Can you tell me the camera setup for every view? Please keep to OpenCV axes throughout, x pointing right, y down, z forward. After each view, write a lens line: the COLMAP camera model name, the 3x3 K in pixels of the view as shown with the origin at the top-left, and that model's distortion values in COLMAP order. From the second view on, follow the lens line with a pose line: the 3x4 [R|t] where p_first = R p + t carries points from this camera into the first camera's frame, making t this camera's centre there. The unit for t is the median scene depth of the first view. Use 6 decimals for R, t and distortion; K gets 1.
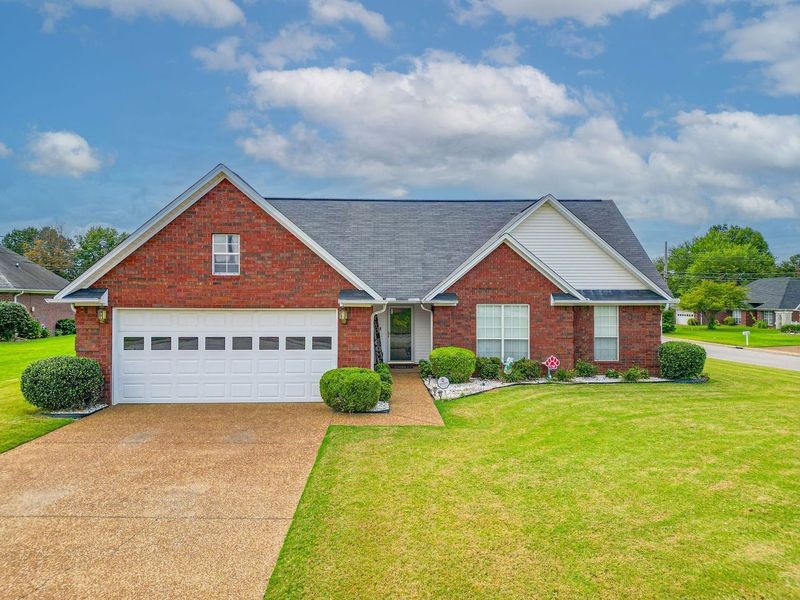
lens RADIAL K [[576.4, 0, 399.8], [0, 576.4, 300.8], [0, 0, 1]] dist [0.045259, -0.028586]
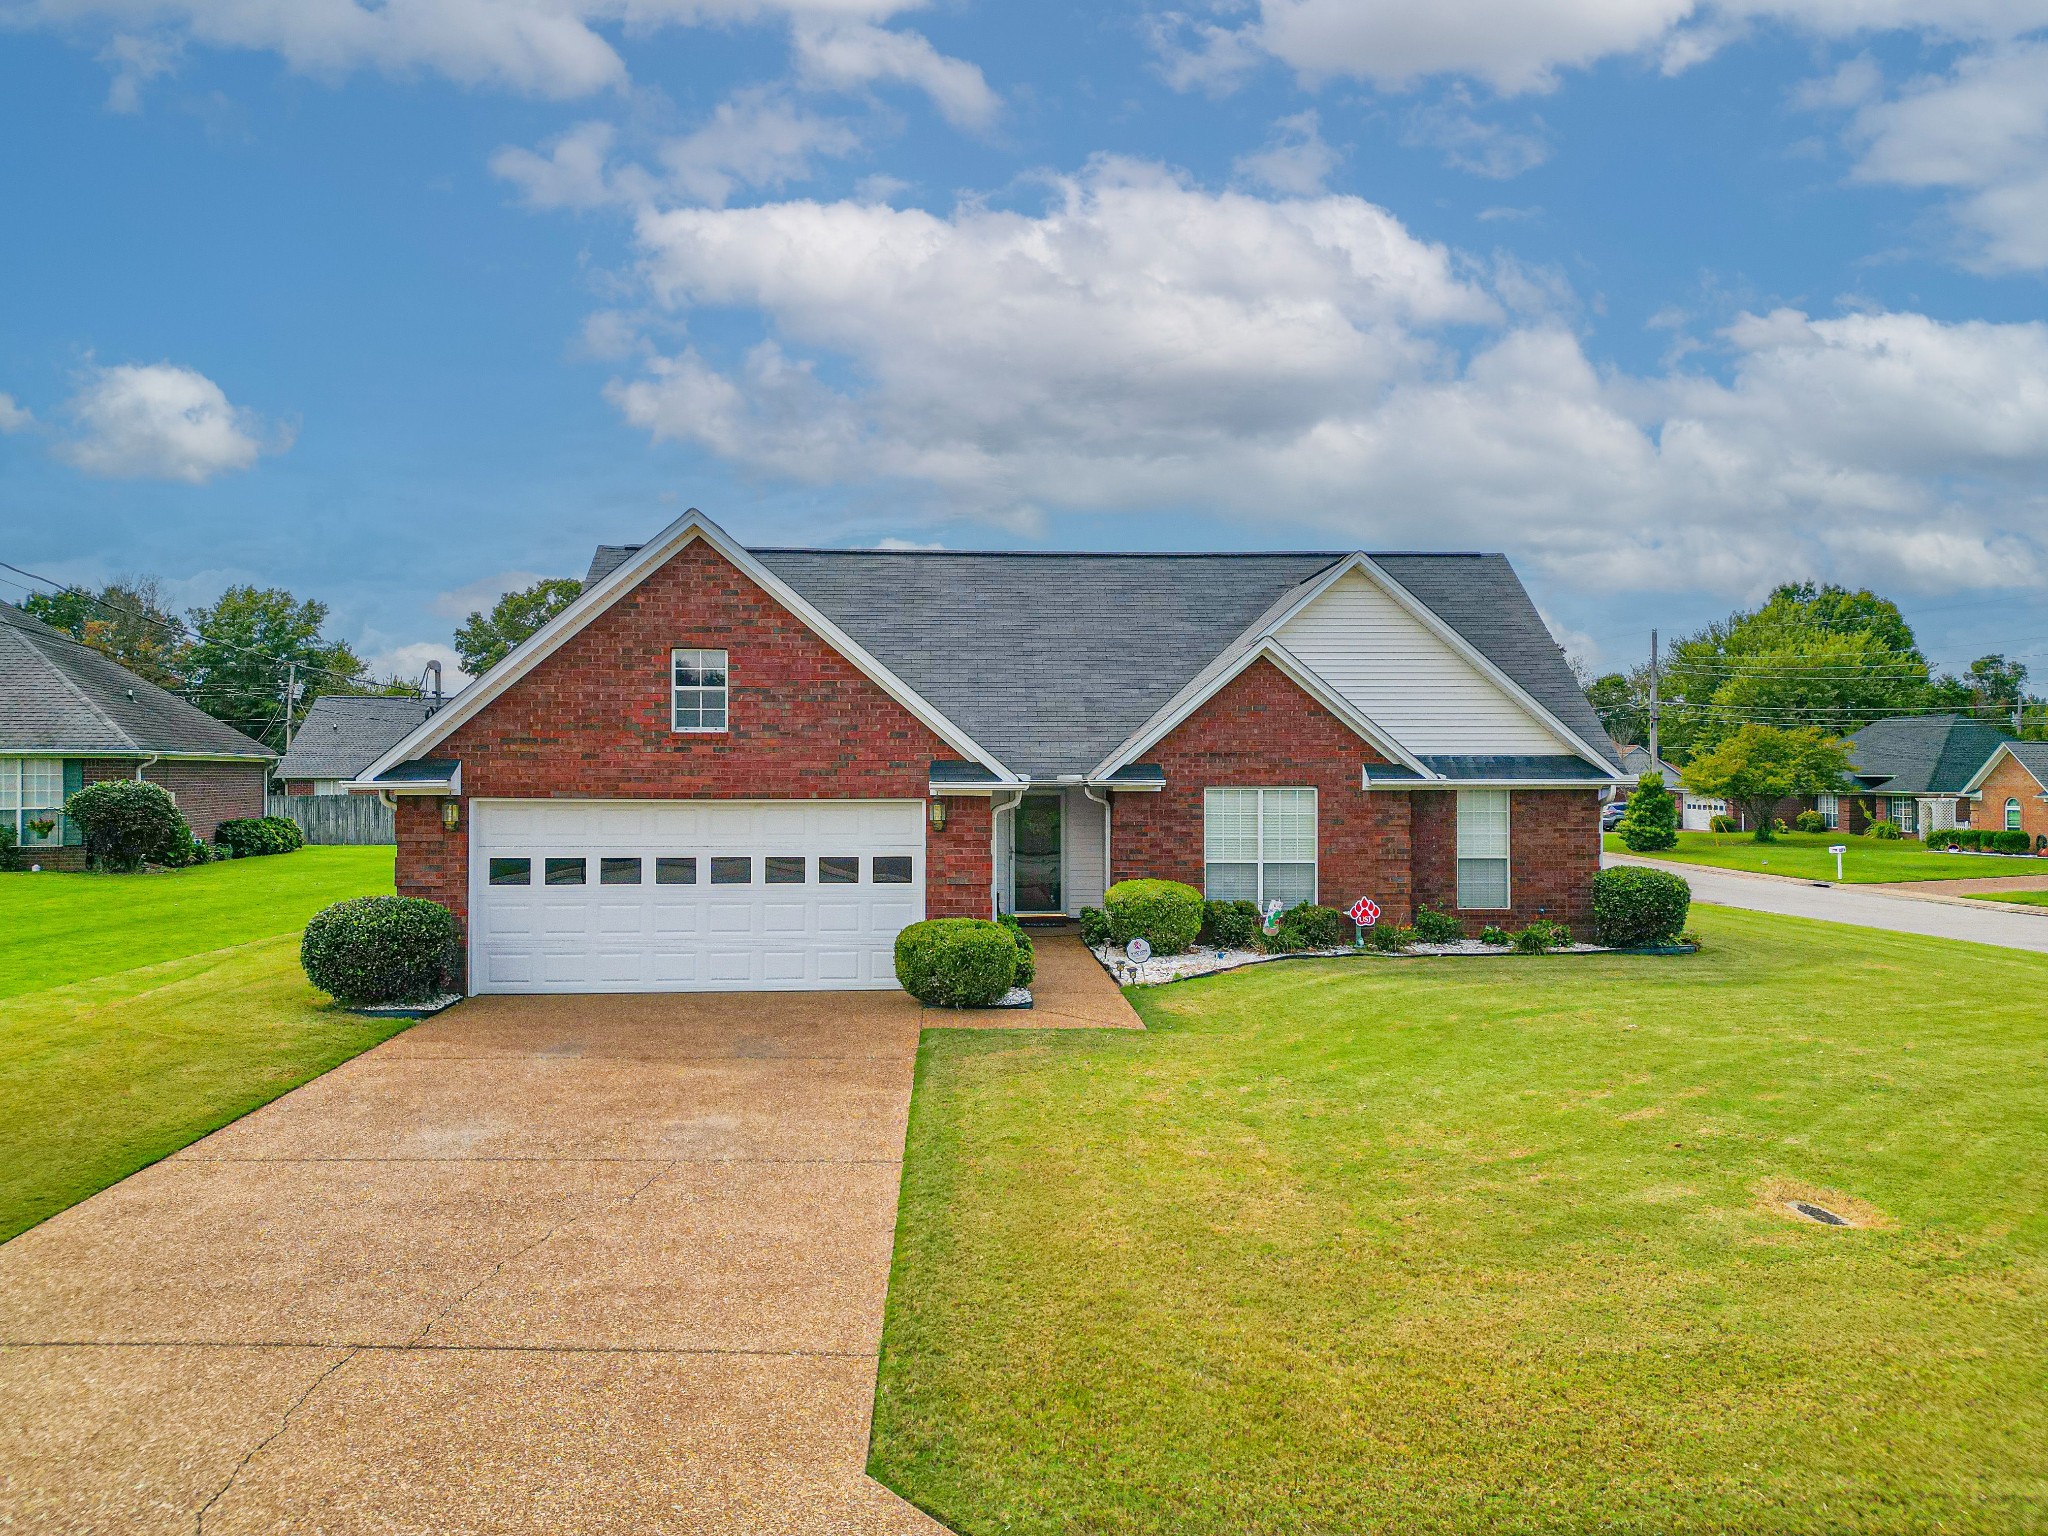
lens RADIAL K [[1476.8, 0, 1023.4], [0, 1476.8, 772.1], [0, 0, 1]] dist [0.042844, -0.021993]
pose [[0.999868, -0.001308, 0.016192, -0.036813], [0.001294, 0.999999, 0.000894, -0.009166], [-0.016193, -0.000873, 0.999869, -0.216364]]
